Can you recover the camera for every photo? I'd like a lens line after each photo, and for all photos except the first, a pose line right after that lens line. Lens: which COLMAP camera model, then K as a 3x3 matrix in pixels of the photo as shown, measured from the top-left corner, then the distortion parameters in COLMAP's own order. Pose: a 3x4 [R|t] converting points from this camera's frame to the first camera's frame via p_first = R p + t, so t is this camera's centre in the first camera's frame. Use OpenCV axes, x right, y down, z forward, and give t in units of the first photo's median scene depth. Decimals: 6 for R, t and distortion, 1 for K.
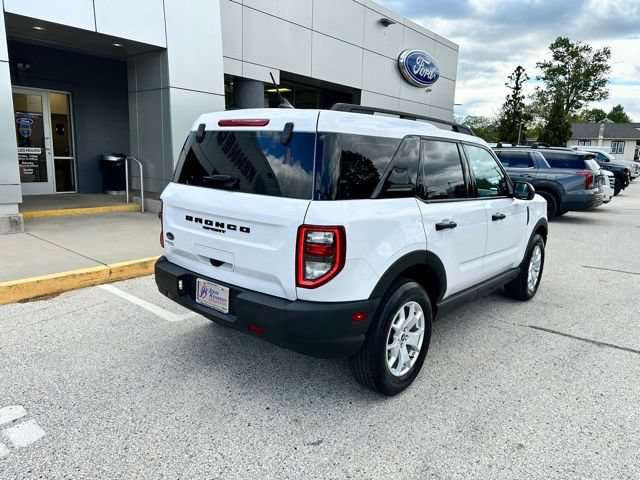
lens RADIAL K [[451.4, 0, 318.6], [0, 451.4, 240.9], [0, 0, 1]] dist [0.047342, -0.063297]
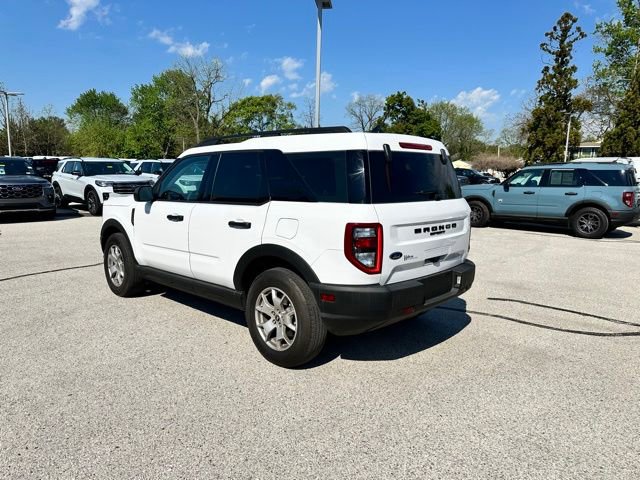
lens RADIAL K [[451.4, 0, 323.0], [0, 451.4, 252.1], [0, 0, 1]] dist [0.047342, -0.063297]
pose [[0.047712, -0.204141, 0.977778, -1.338867], [0.175653, 0.965353, 0.192975, -0.245223], [-0.983295, 0.162542, 0.081917, 1.105070]]
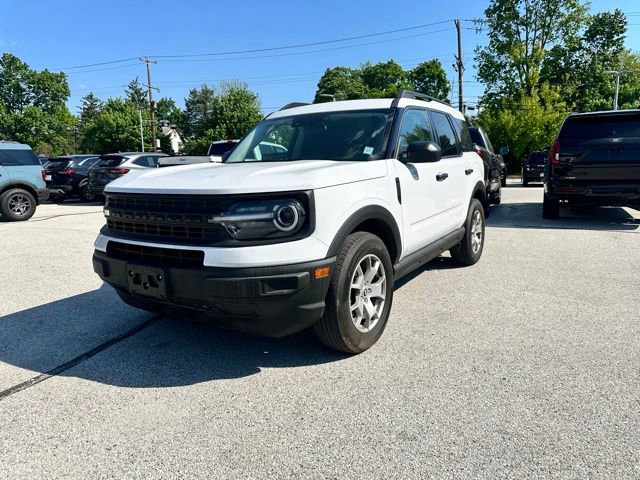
lens RADIAL K [[451.4, 0, 321.3], [0, 451.4, 236.7], [0, 0, 1]] dist [0.047342, -0.063297]
pose [[-0.989116, 0.009215, -0.146846, 0.541360], [-0.040991, 0.941266, 0.335168, -0.412492], [0.141309, 0.337539, -0.930644, 2.839208]]
